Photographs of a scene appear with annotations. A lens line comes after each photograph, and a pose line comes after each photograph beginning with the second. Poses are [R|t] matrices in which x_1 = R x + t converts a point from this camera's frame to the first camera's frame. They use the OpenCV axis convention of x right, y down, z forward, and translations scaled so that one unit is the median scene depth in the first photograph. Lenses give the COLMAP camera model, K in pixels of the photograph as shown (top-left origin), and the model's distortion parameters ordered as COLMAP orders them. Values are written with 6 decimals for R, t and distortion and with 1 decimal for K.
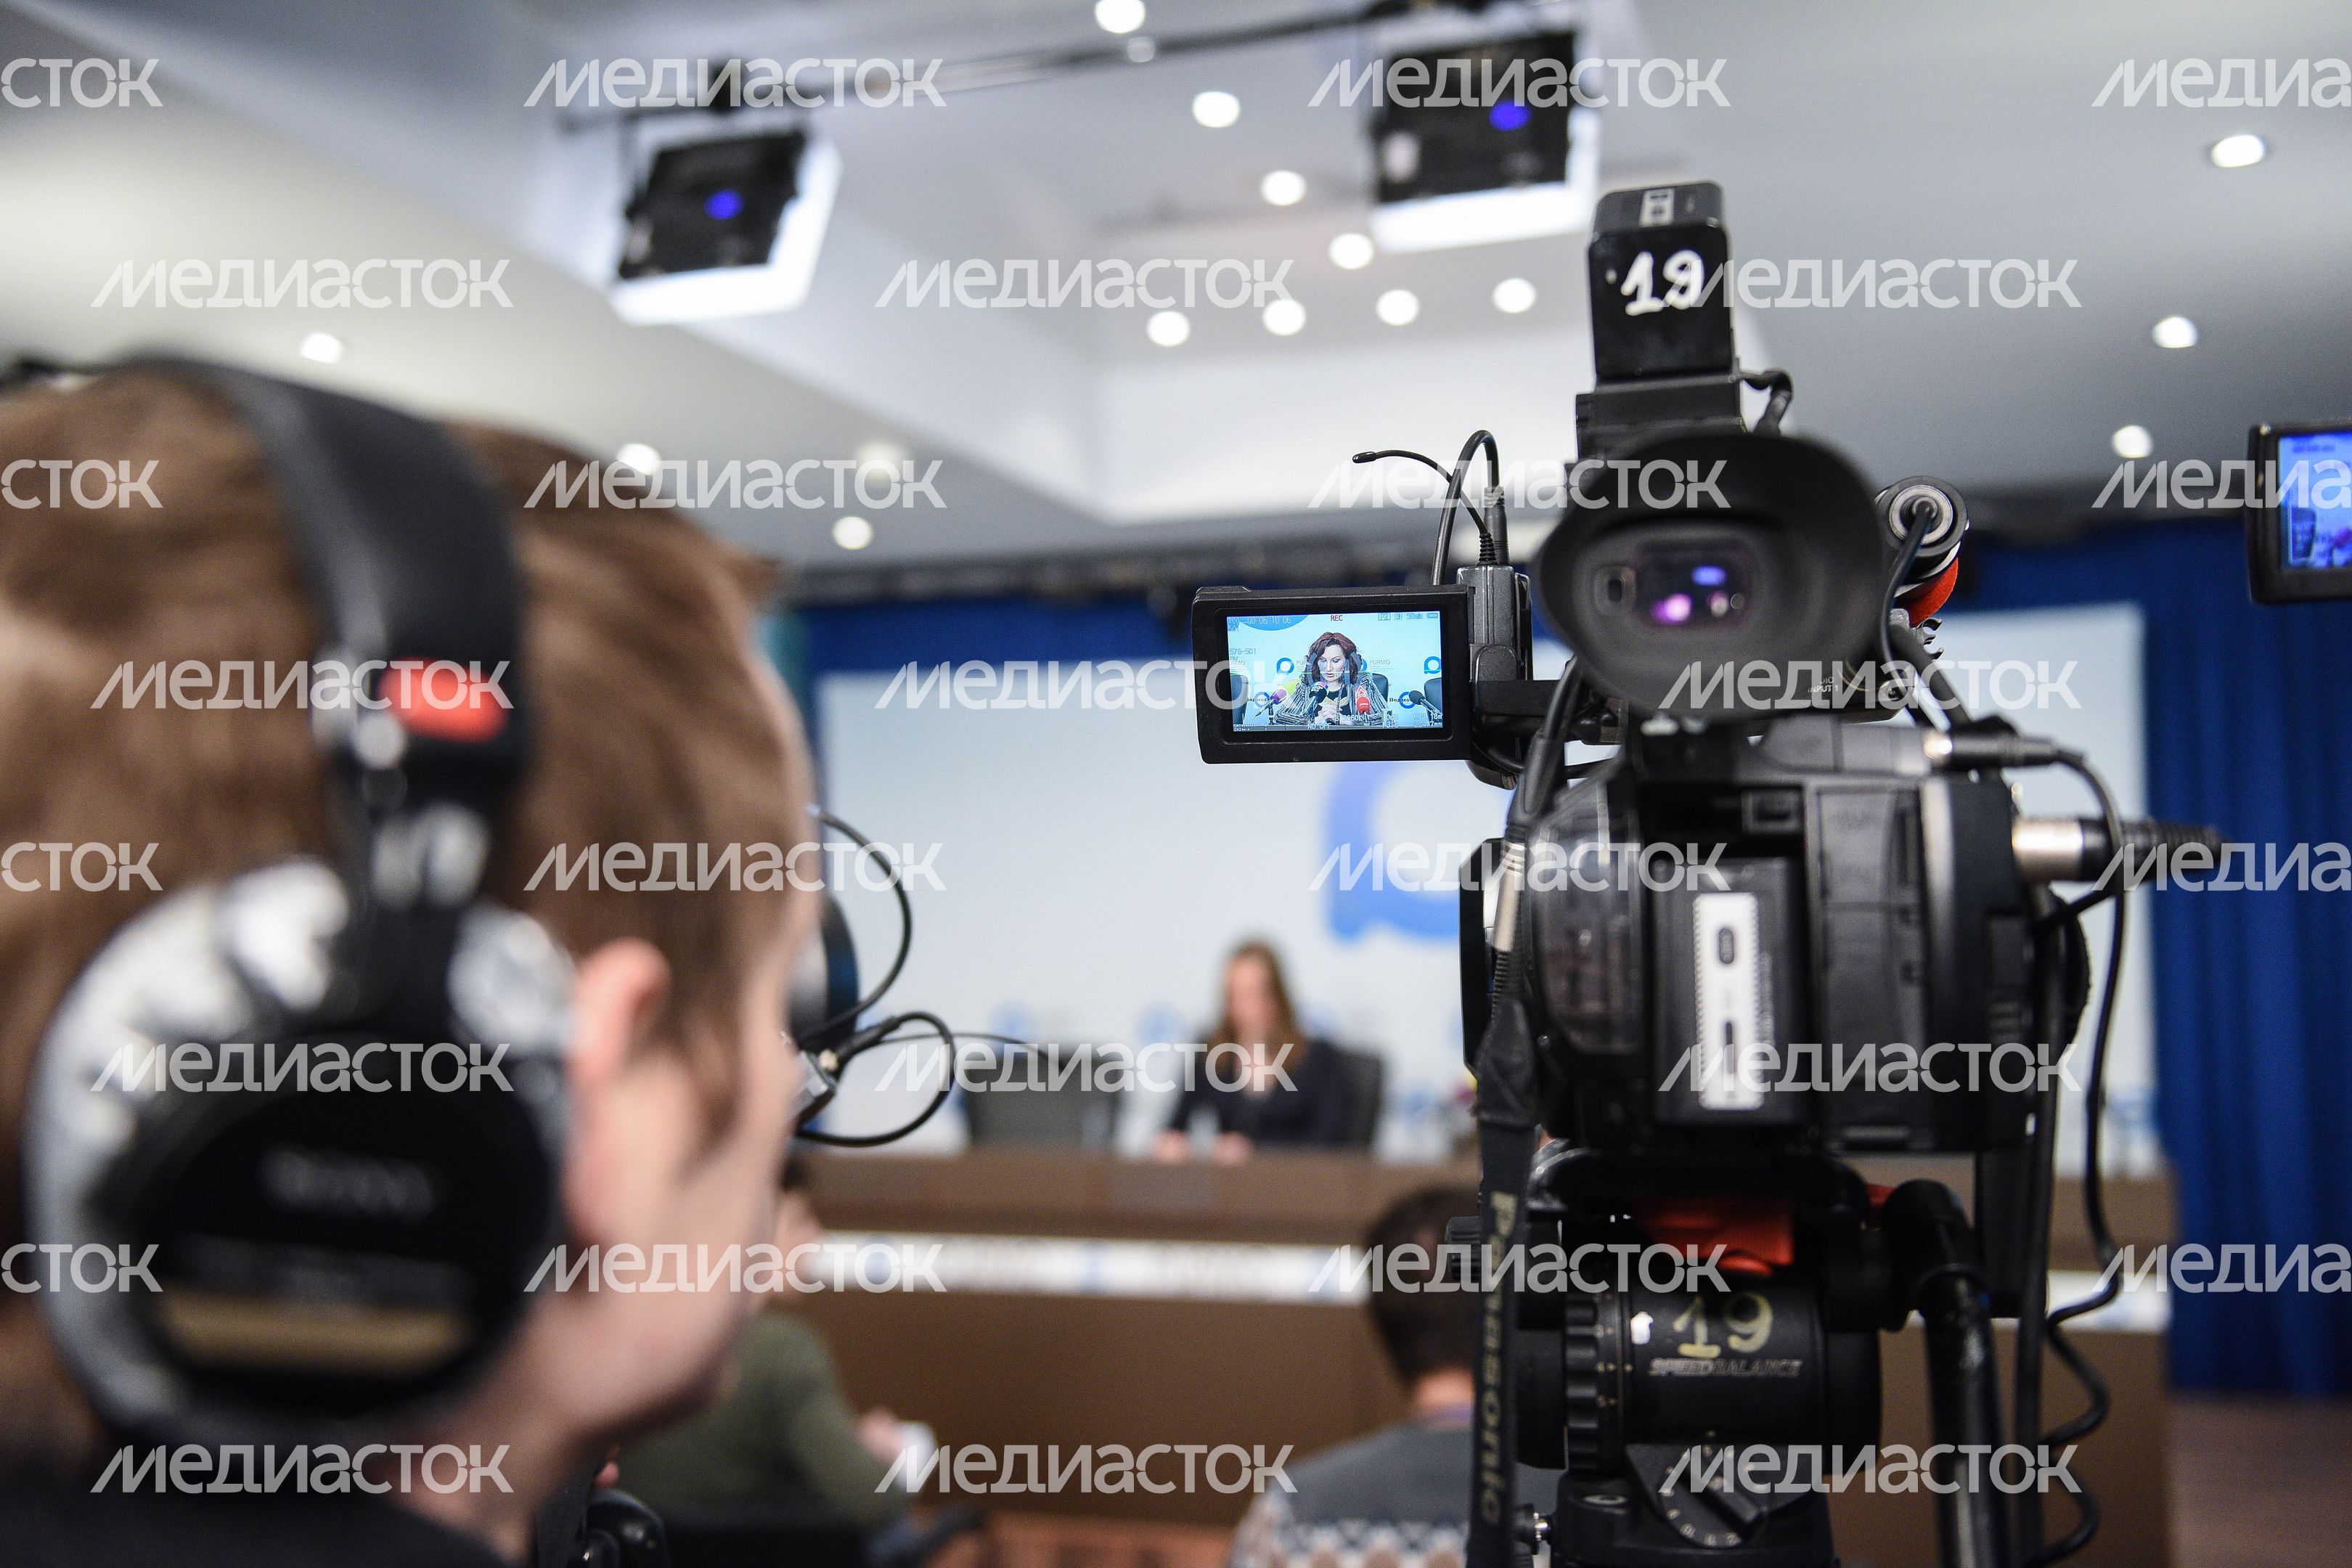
lens RADIAL K [[2422.8, 0, 1174.1], [0, 2422.8, 787.4], [0, 0, 1]] dist [0.047043, 0.005258]
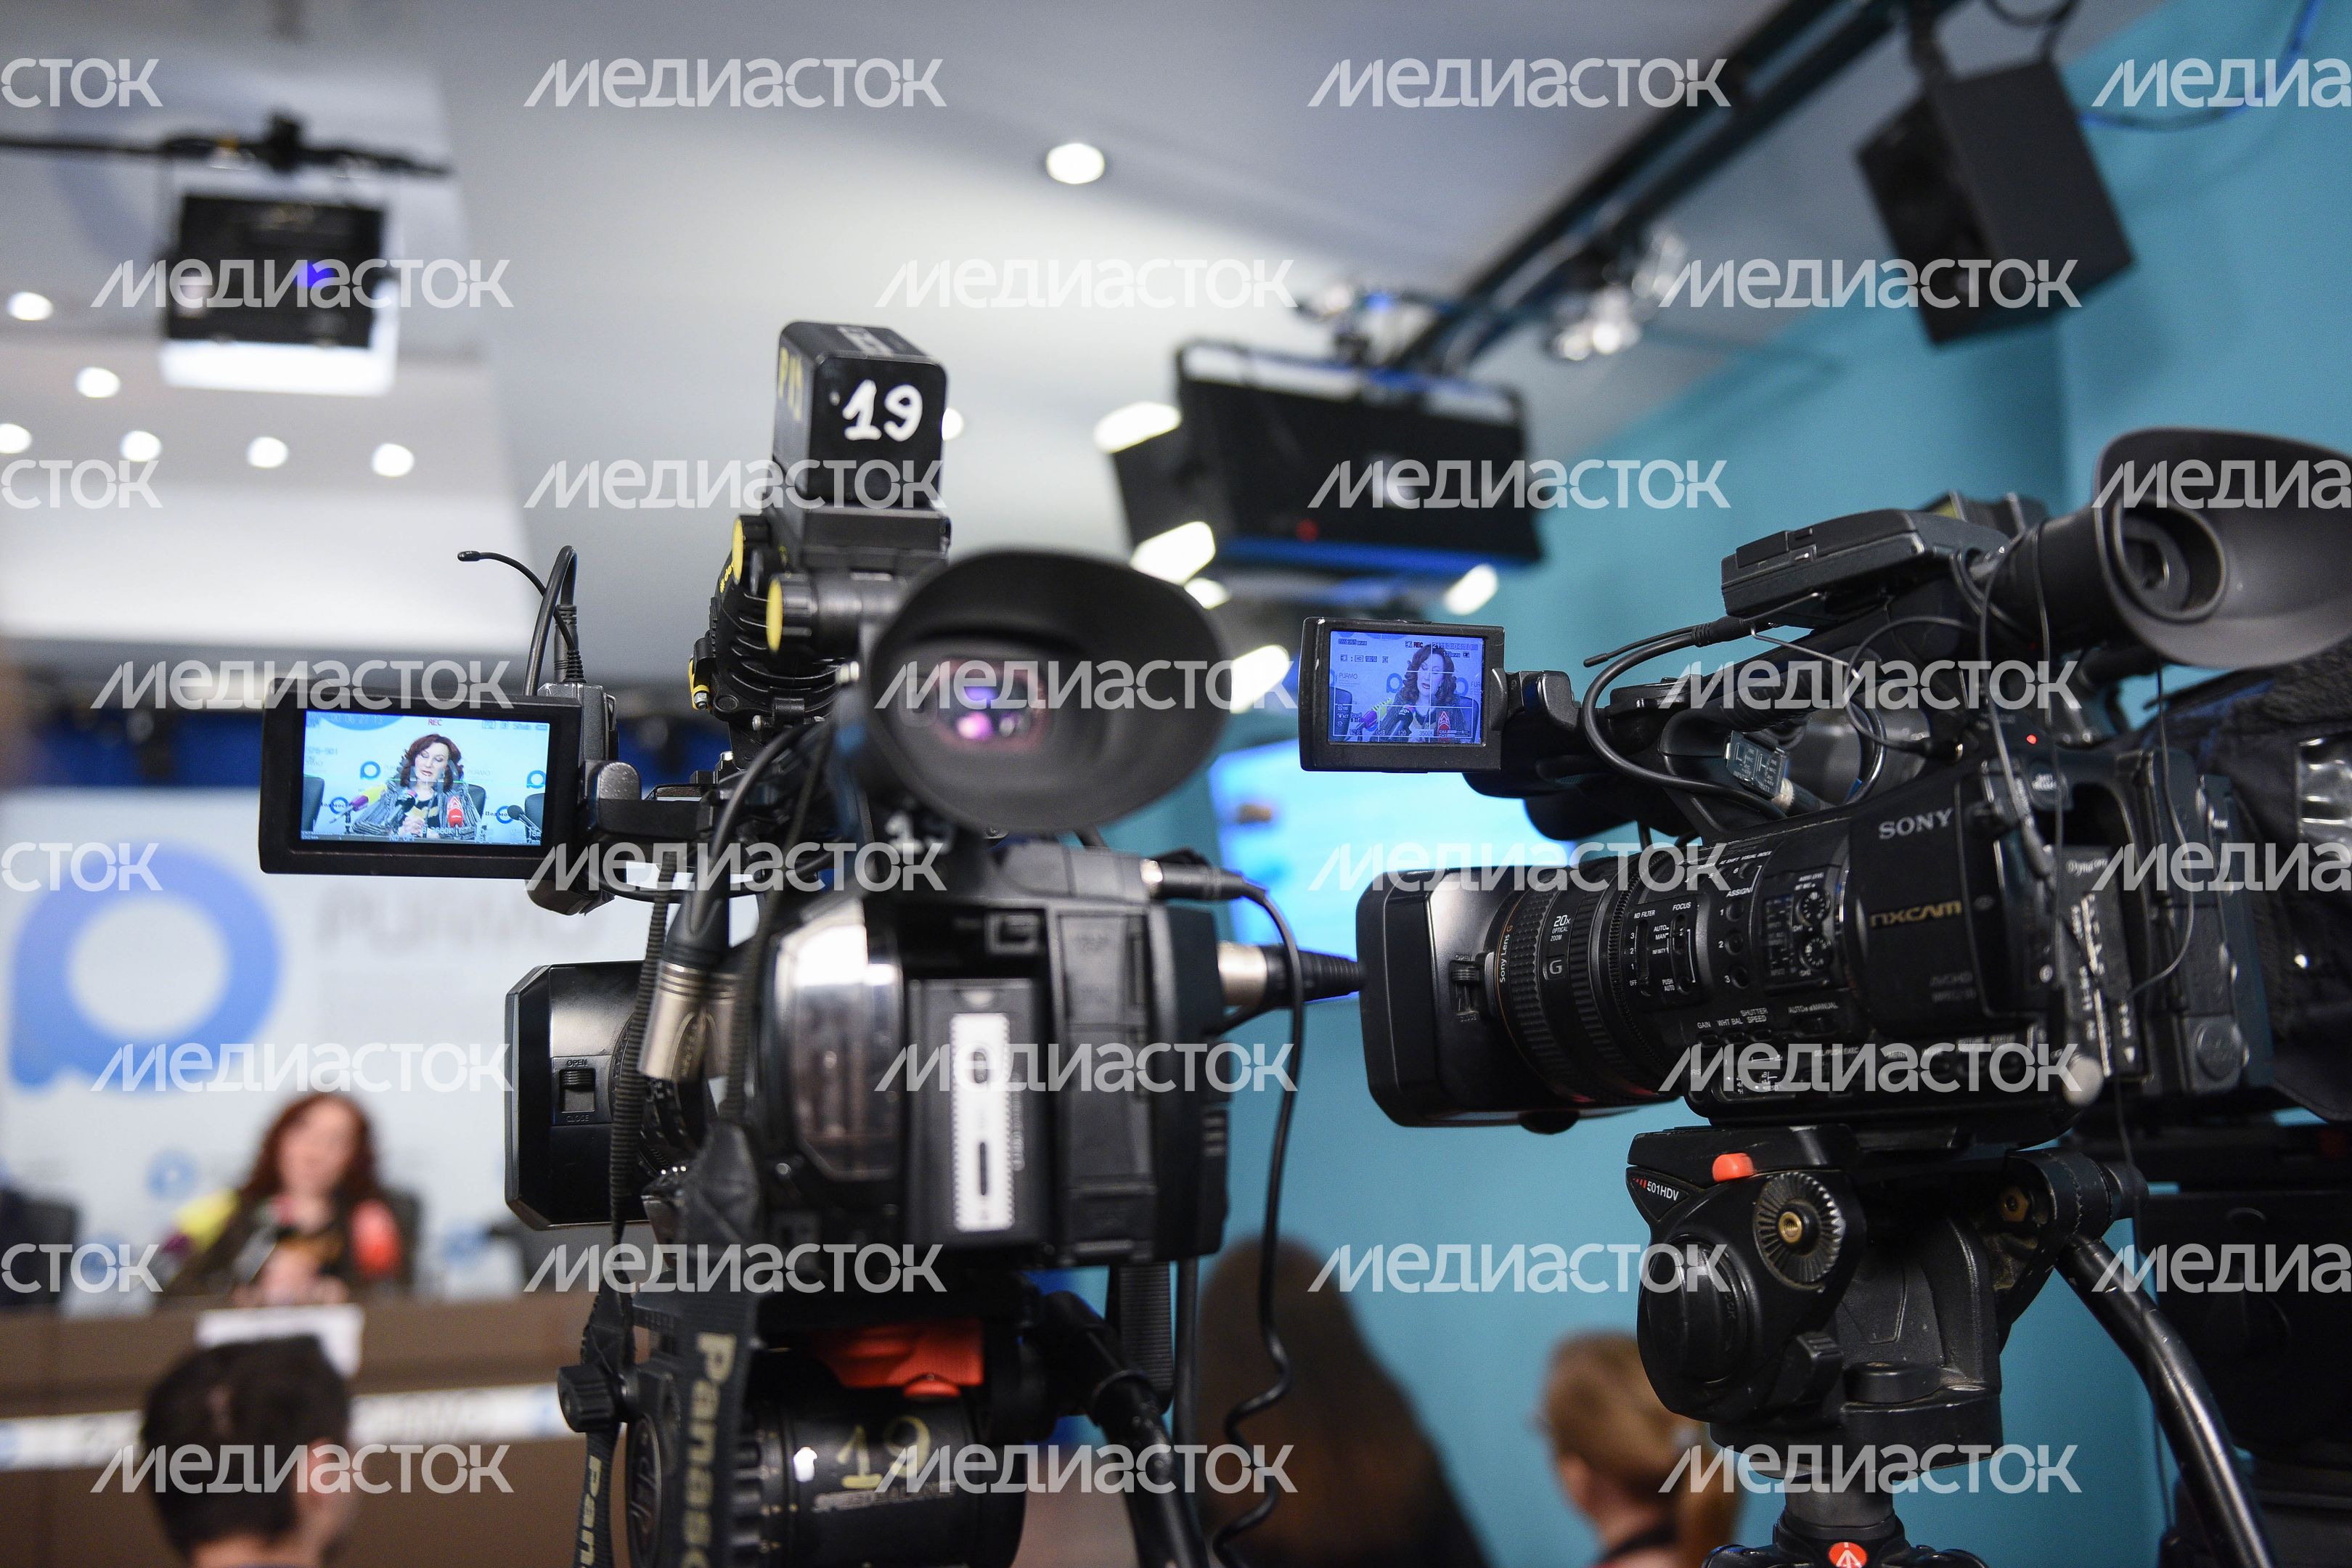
lens RADIAL K [[2168.0, 0, 1178.6], [0, 2168.0, 786.0], [0, 0, 1]] dist [0.007338, 0.010883]
pose [[0.837346, 0.063715, 0.542947, -0.169551], [-0.023793, 0.996491, -0.080245, 0.017188], [-0.546155, 0.054274, 0.835924, 0.173491]]
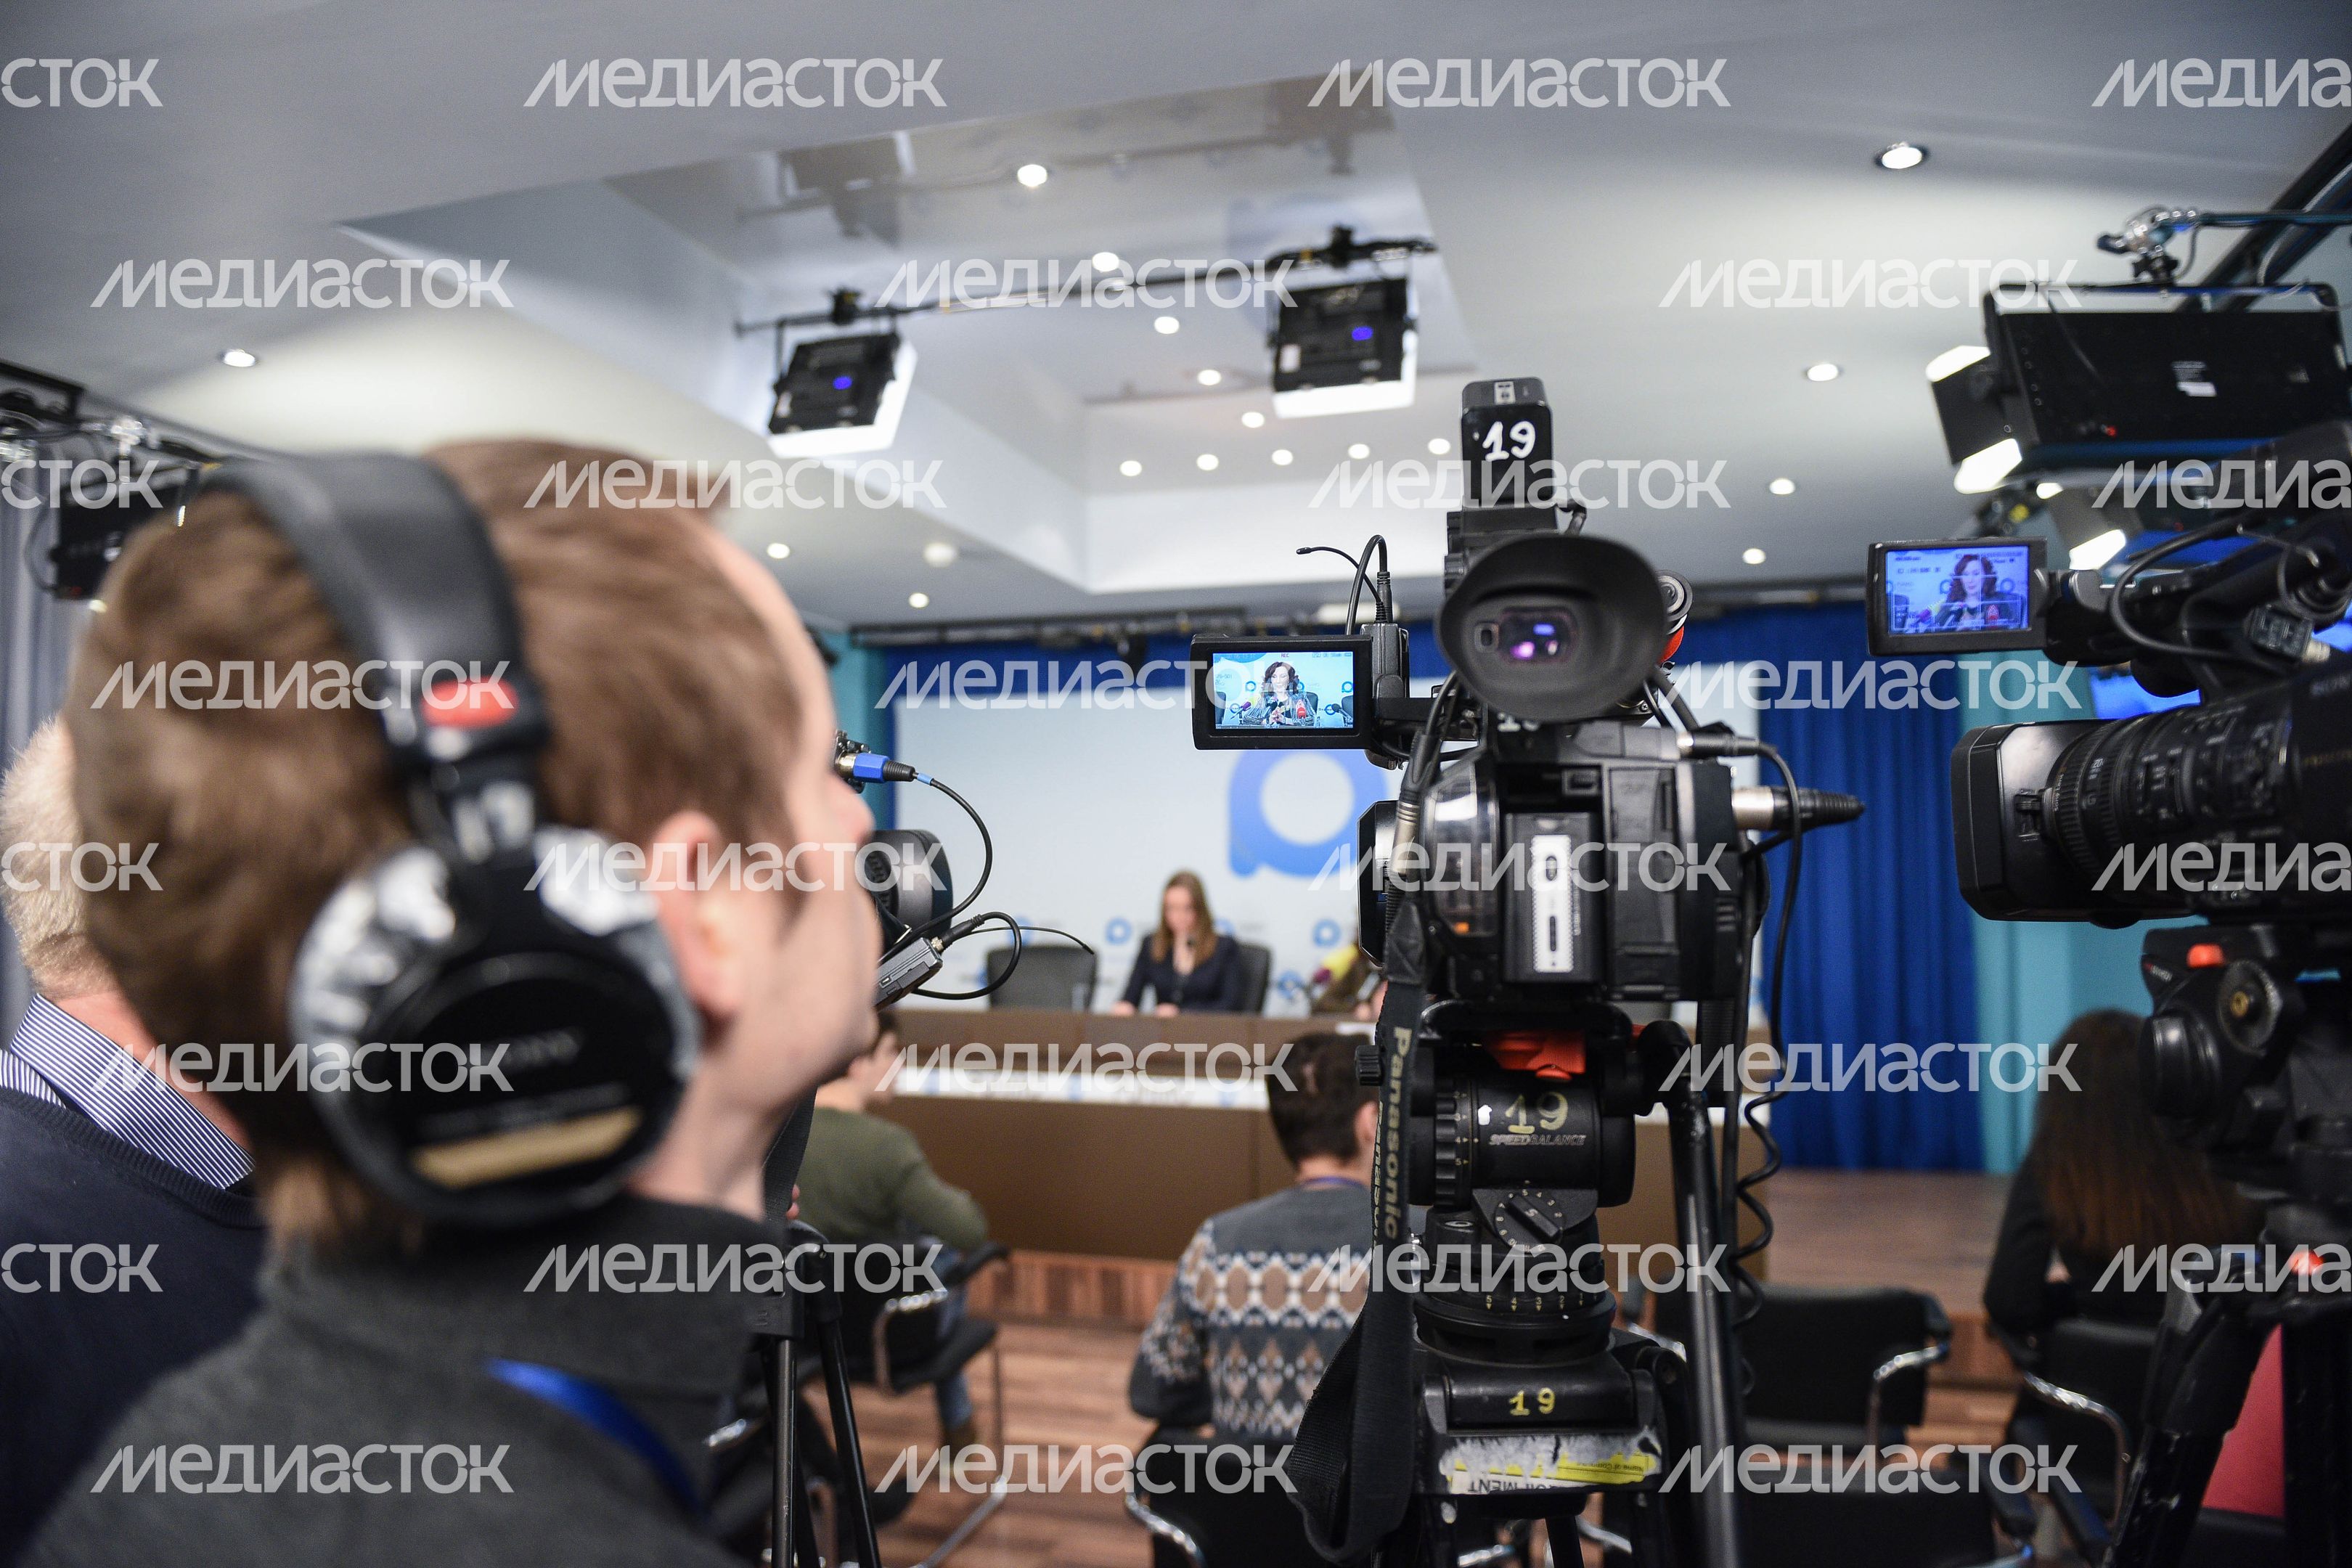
lens RADIAL K [[1606.0, 0, 1178.6], [0, 1606.0, 789.4], [0, 0, 1]] dist [-0.046800, -0.004273]
pose [[0.999285, 0.011236, 0.036088, -0.041690], [-0.011590, 0.999887, 0.009602, 0.006672], [-0.035976, -0.010014, 0.999302, -0.011728]]
